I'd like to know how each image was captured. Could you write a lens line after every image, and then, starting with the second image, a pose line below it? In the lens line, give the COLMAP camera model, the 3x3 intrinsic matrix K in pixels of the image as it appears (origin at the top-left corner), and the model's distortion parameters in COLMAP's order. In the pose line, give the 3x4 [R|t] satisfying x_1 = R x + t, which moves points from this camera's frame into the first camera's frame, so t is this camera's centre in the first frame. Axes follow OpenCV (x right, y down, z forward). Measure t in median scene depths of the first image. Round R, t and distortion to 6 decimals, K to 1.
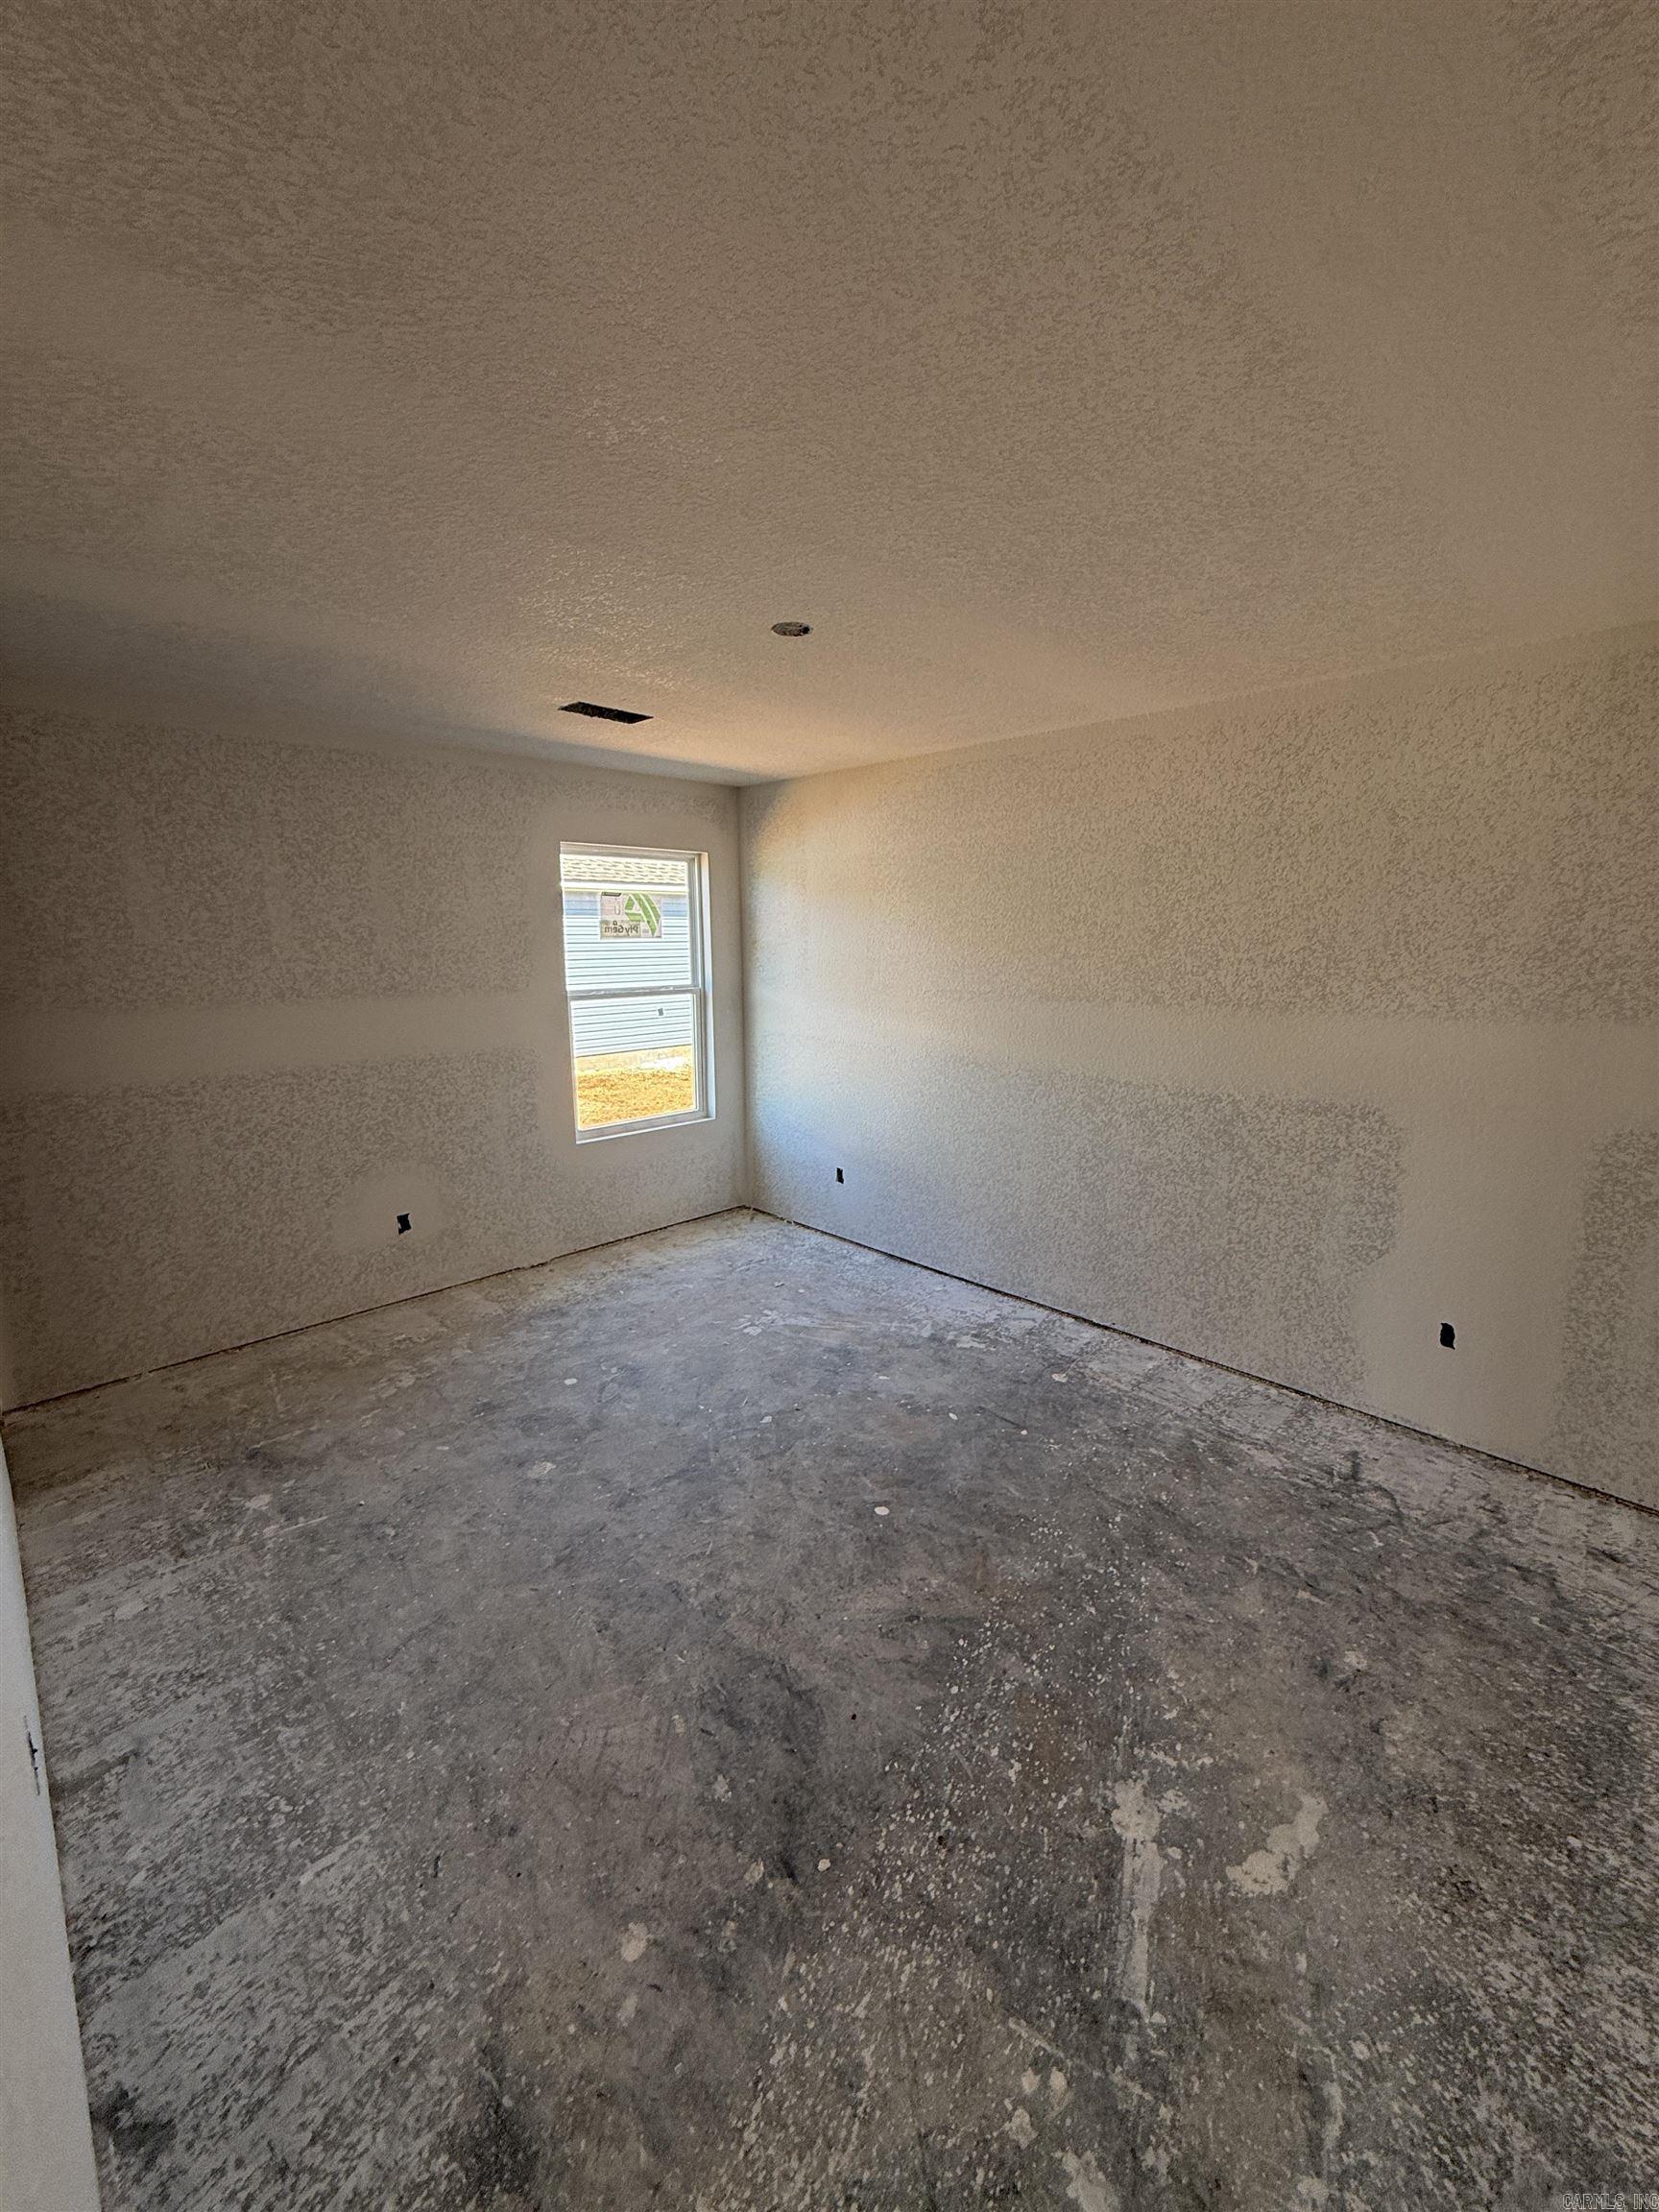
lens RADIAL K [[880.3, 0, 828.4], [0, 880.3, 1102.8], [0, 0, 1]] dist [-0.000285, 0.000025]
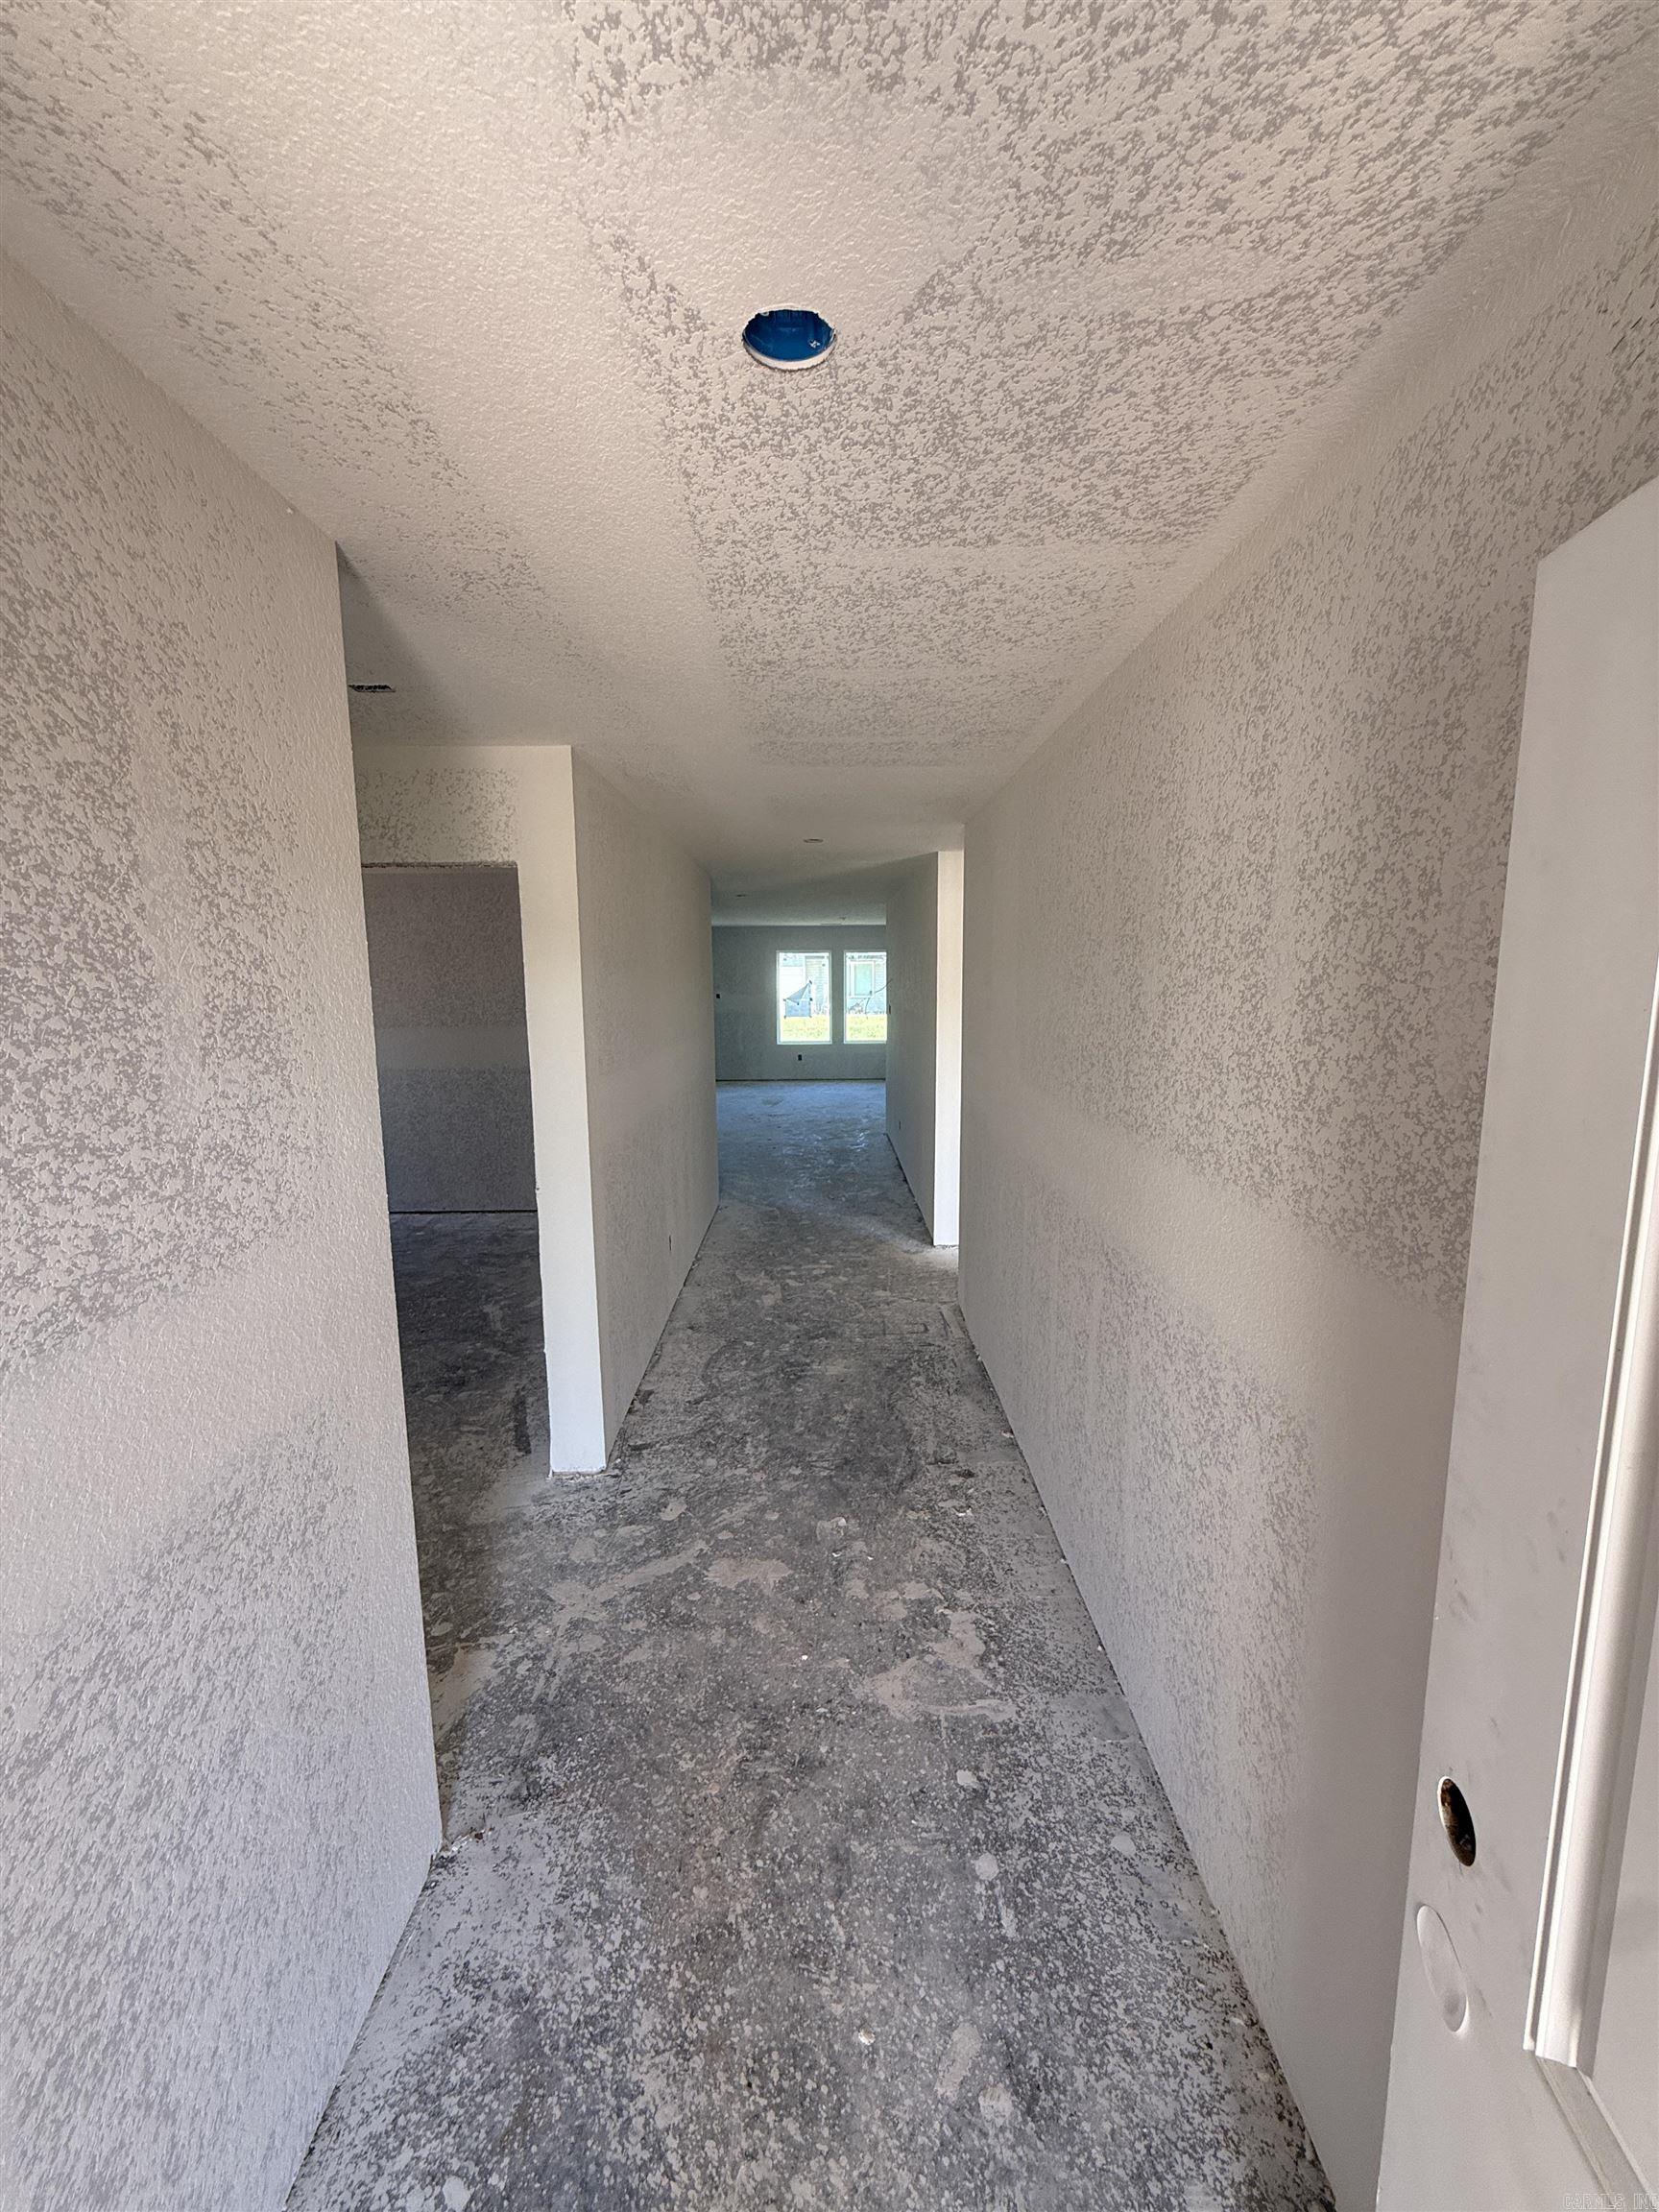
lens RADIAL K [[880.3, 0, 829.0], [0, 880.3, 1107.1], [0, 0, 1]] dist [-0.000285, 0.000025]
pose [[0.695632, -0.096744, 0.711854, -0.696595], [0.128039, 0.991722, 0.009658, 0.243273], [-0.706896, 0.084427, 0.702261, -1.485056]]
